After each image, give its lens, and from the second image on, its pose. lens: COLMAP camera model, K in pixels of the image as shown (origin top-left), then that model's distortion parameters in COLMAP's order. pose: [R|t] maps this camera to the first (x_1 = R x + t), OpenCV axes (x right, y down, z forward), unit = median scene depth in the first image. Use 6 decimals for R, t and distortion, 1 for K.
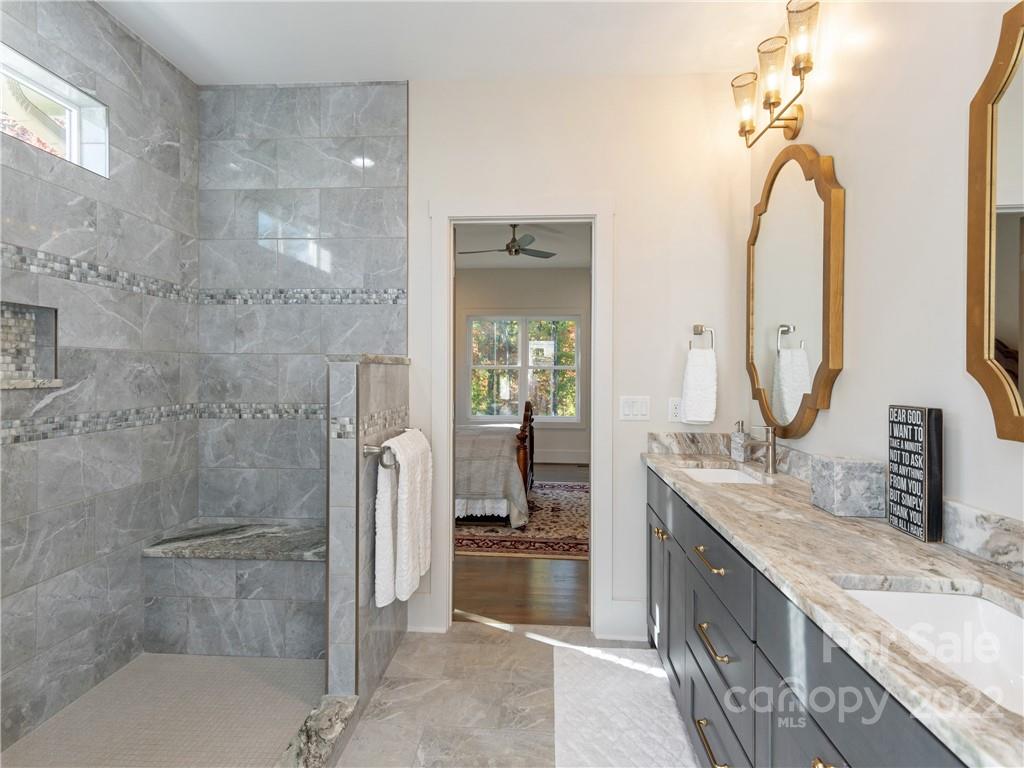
lens RADIAL K [[509.5, 0, 515.2], [0, 509.5, 374.3], [0, 0, 1]] dist [0.006040, 0.000480]
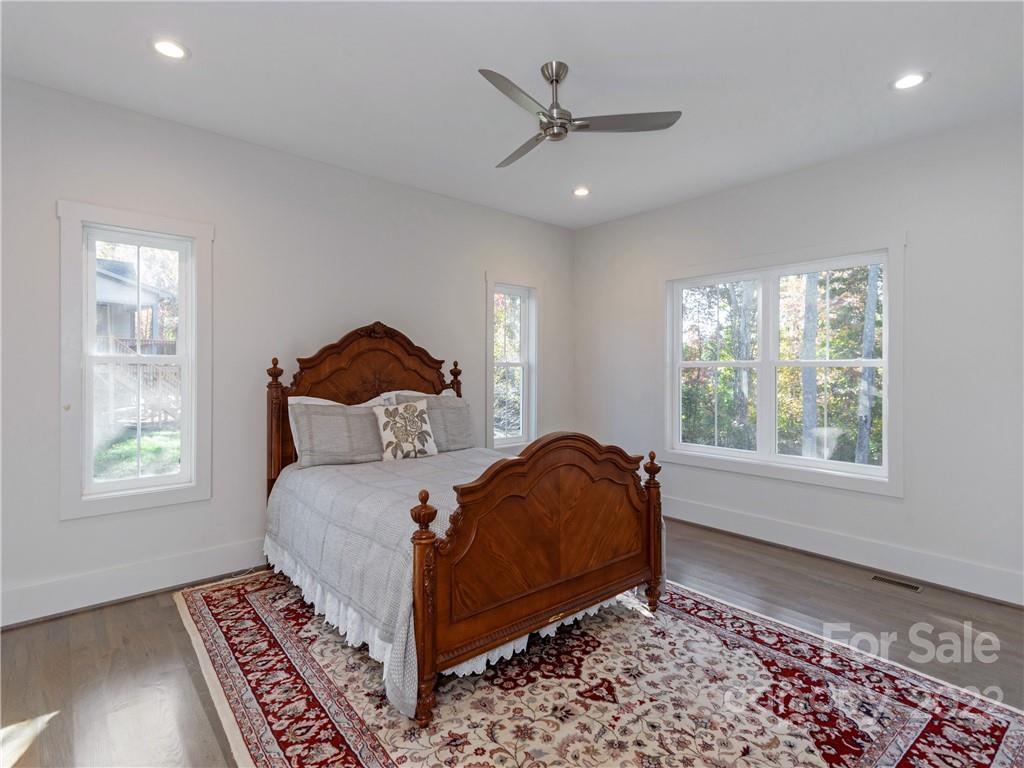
lens RADIAL K [[509.5, 0, 512.8], [0, 509.5, 378.6], [0, 0, 1]] dist [0.006040, 0.000480]
pose [[0.696457, 0.001669, -0.717597, 0.390621], [-0.005882, 0.999977, -0.003382, 0.003961], [0.717575, 0.006576, 0.696450, 0.747262]]
